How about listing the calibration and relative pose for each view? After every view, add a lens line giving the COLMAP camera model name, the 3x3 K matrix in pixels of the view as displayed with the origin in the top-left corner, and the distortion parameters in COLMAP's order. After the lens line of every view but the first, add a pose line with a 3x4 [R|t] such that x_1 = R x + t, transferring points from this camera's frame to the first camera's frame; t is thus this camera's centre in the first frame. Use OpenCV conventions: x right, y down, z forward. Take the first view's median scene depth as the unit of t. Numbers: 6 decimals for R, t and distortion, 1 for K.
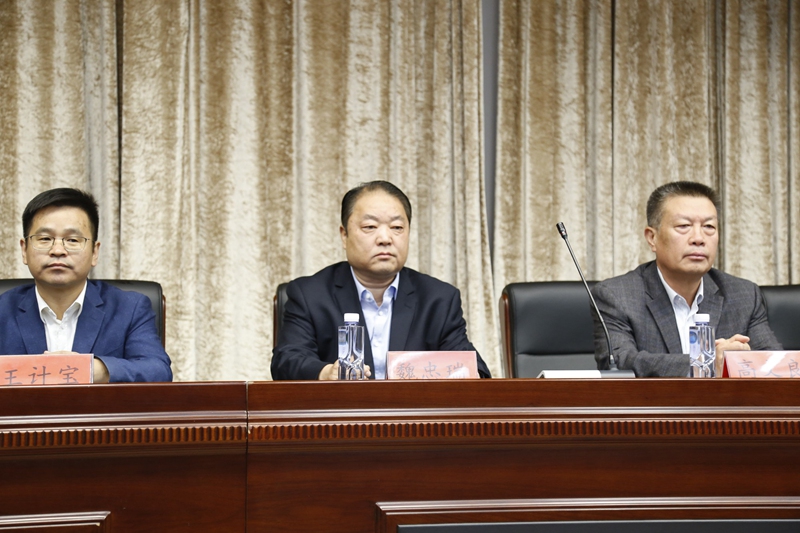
lens RADIAL K [[1572.2, 0, 343.0], [0, 1572.2, 241.7], [0, 0, 1]] dist [0.311608, 0.120105]
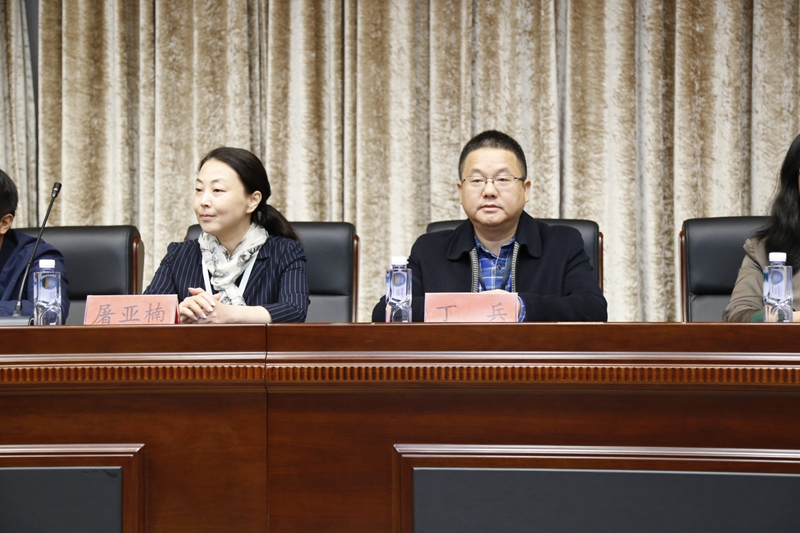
lens RADIAL K [[1572.2, 0, 343.0], [0, 1572.2, 241.7], [0, 0, 1]] dist [0.311608, 0.120105]
pose [[0.950555, -0.009579, -0.310409, 0.578548], [0.021498, 0.999156, 0.035000, 0.004430], [0.309812, -0.039943, 0.949958, 0.106733]]
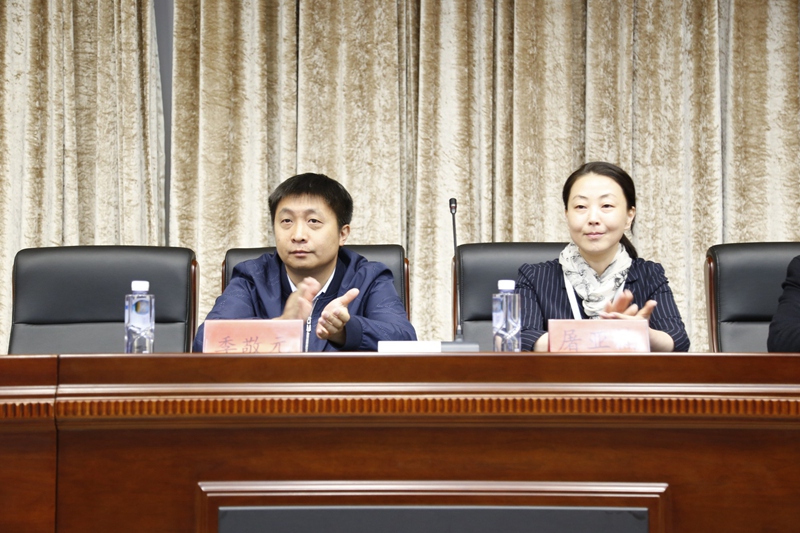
lens RADIAL K [[1572.2, 0, 343.0], [0, 1572.2, 241.7], [0, 0, 1]] dist [0.311608, 0.120105]
pose [[0.983350, -0.003564, -0.181684, 0.362865], [0.007653, 0.999733, 0.021814, 0.003850], [0.181558, -0.022842, 0.983115, 0.091329]]
